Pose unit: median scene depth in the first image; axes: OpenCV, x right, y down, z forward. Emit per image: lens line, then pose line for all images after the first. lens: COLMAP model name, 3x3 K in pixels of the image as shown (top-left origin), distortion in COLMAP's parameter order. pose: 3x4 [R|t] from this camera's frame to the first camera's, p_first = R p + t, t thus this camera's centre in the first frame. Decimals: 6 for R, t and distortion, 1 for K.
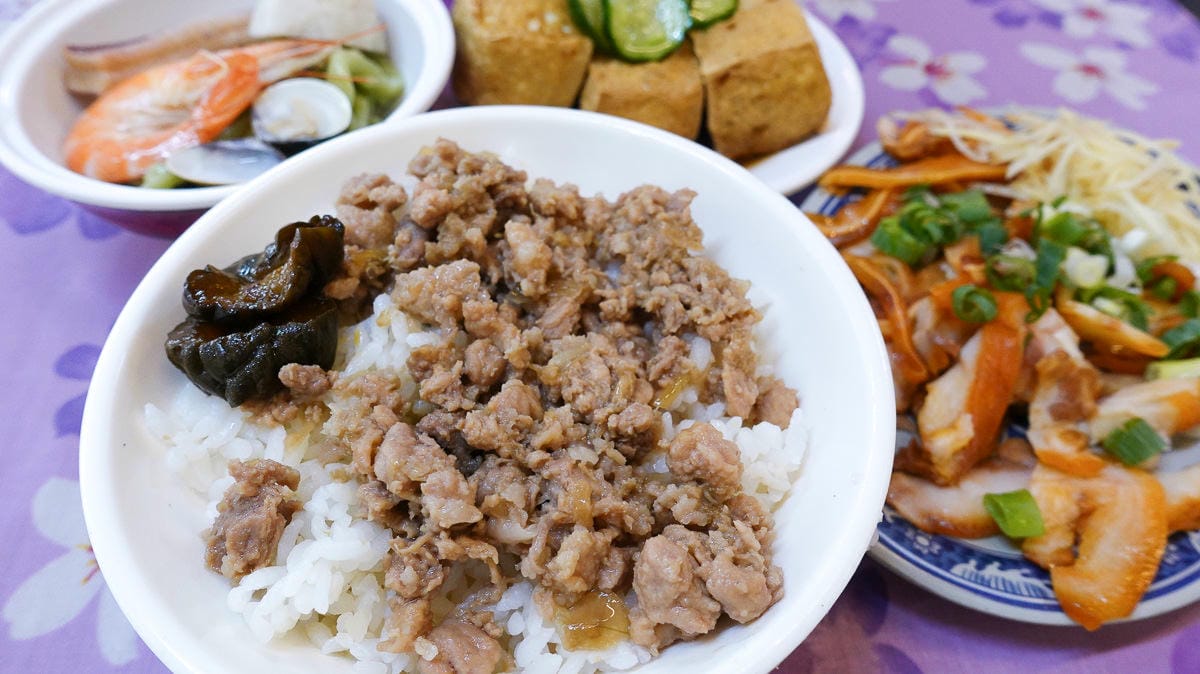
lens RADIAL K [[845.4, 0, 608.3], [0, 845.4, 332.9], [0, 0, 1]] dist [0.017190, -0.008716]
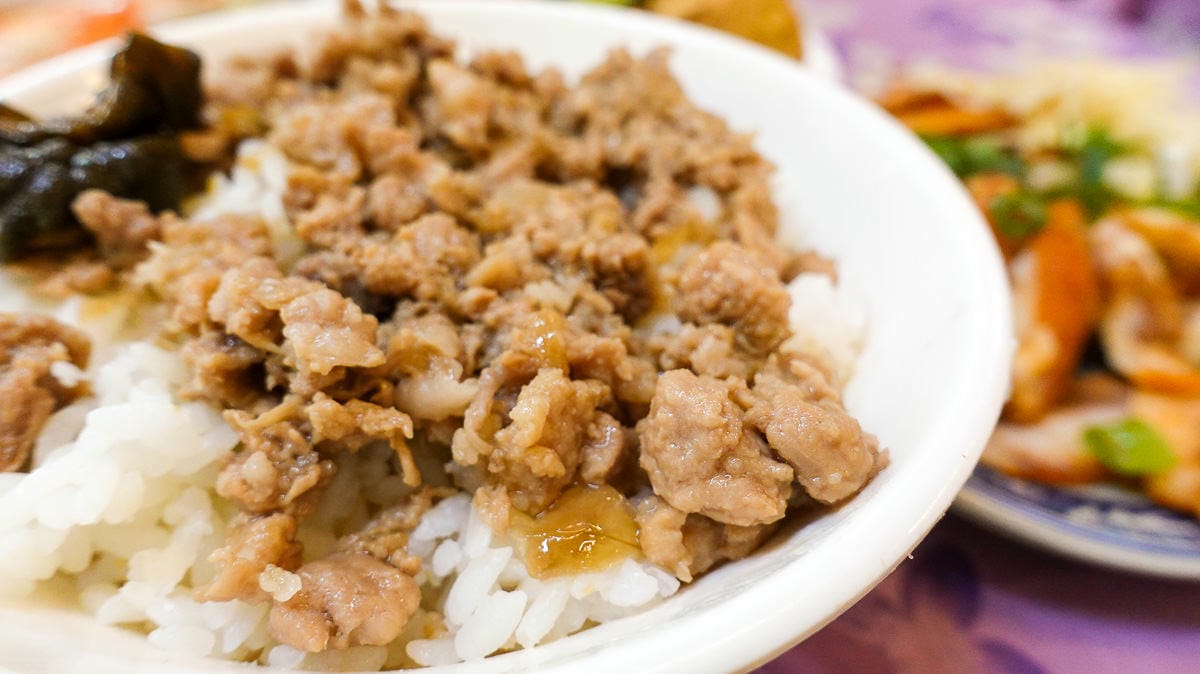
lens RADIAL K [[845.4, 0, 609.4], [0, 845.4, 298.6], [0, 0, 1]] dist [0.017190, -0.008716]
pose [[0.997030, -0.045655, 0.062022, -0.023482], [0.056872, 0.979509, -0.193204, 0.285476], [-0.051931, 0.196157, 0.979196, 0.374119]]
